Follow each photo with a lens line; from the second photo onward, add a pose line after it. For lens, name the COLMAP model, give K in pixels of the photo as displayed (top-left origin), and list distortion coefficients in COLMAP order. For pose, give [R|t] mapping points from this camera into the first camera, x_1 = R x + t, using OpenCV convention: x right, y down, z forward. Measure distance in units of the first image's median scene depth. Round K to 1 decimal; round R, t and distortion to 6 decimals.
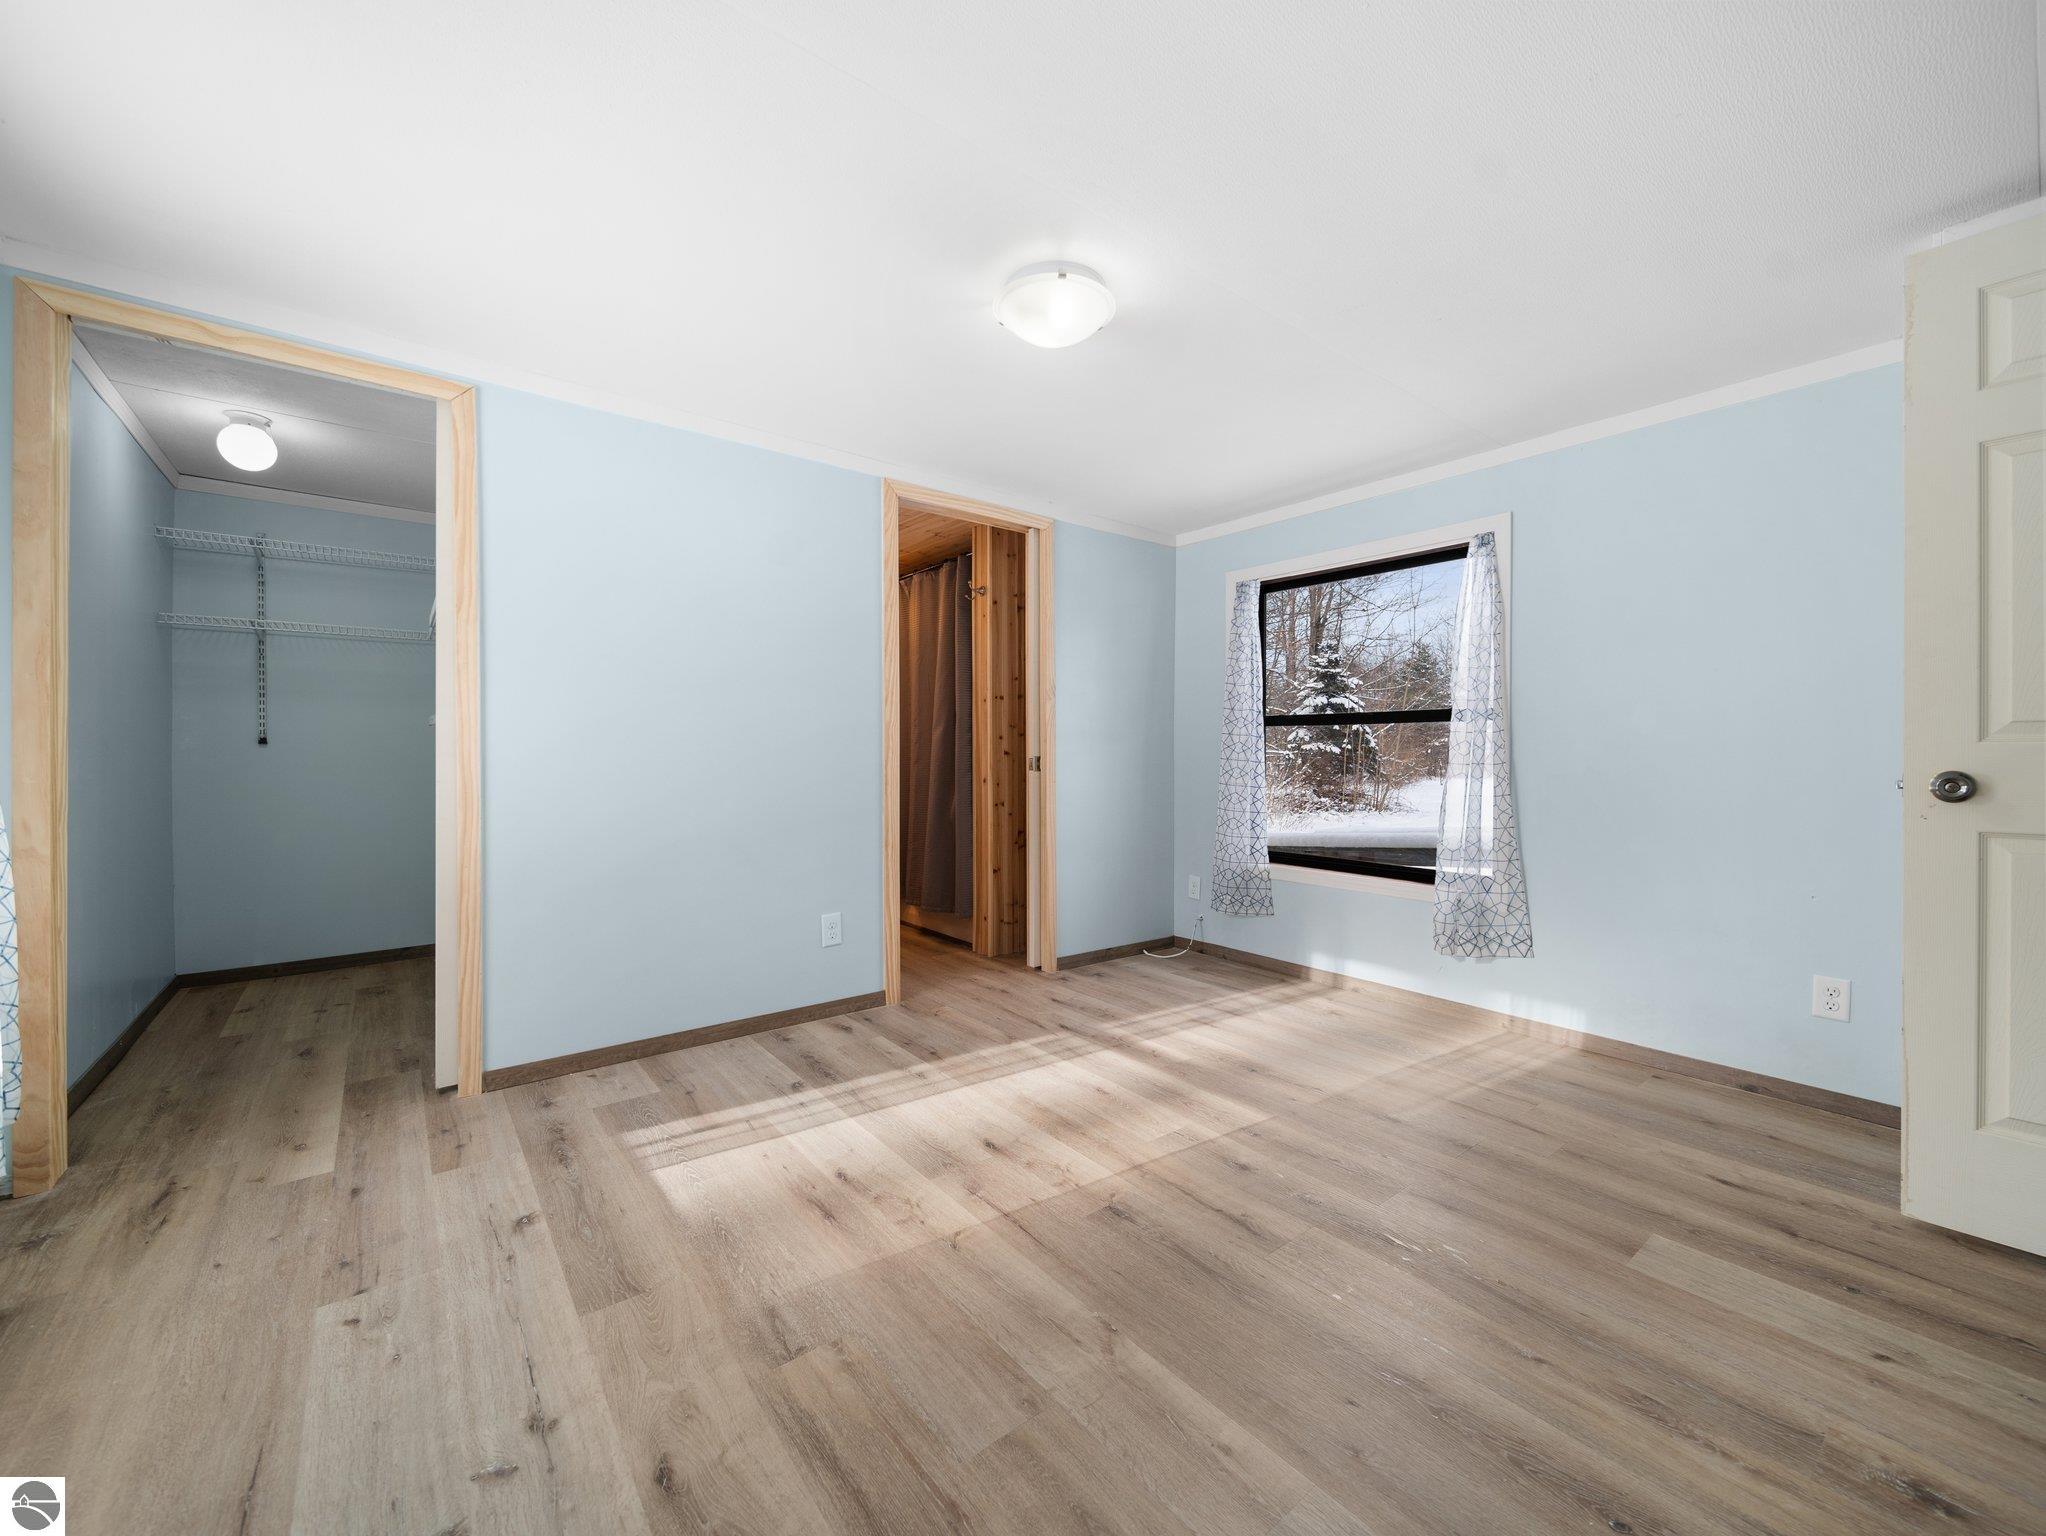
lens RADIAL K [[804.1, 0, 1015.9], [0, 804.1, 691.4], [0, 0, 1]] dist [-0.001186, -0.000568]
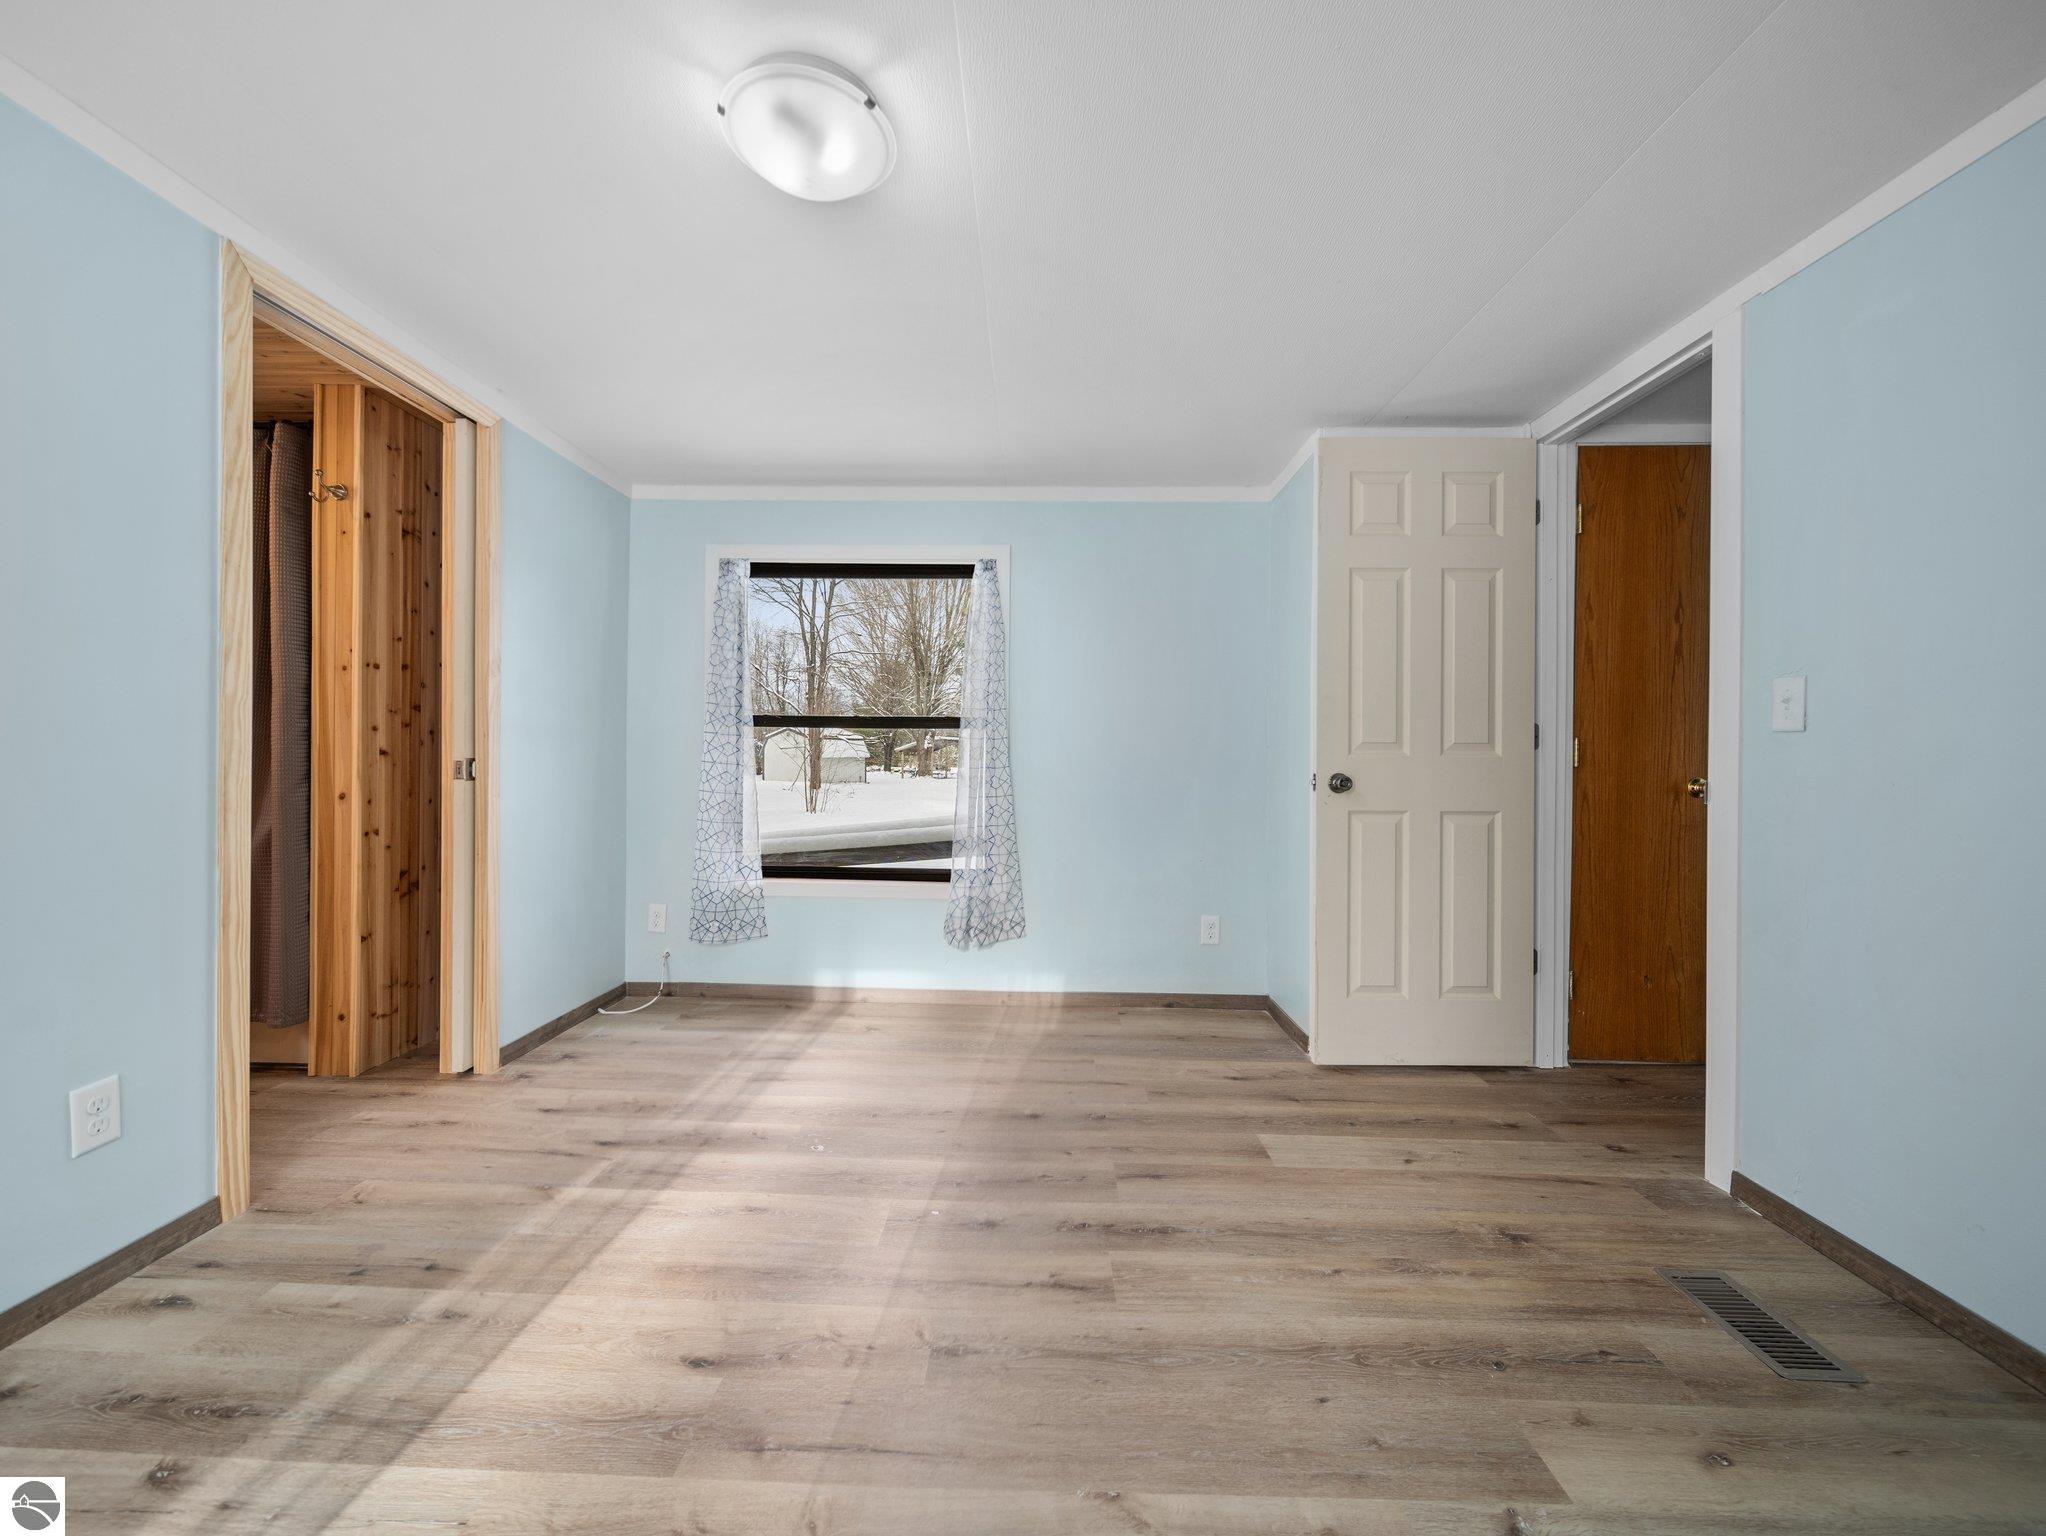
lens RADIAL K [[810.7, 0, 1017.9], [0, 810.7, 710.9], [0, 0, 1]] dist [-0.005899, 0.000226]
pose [[0.632321, 0.049849, 0.773101, -0.261268], [-0.069167, 0.997575, -0.007751, 0.017933], [-0.771612, -0.048572, 0.634236, 0.271760]]
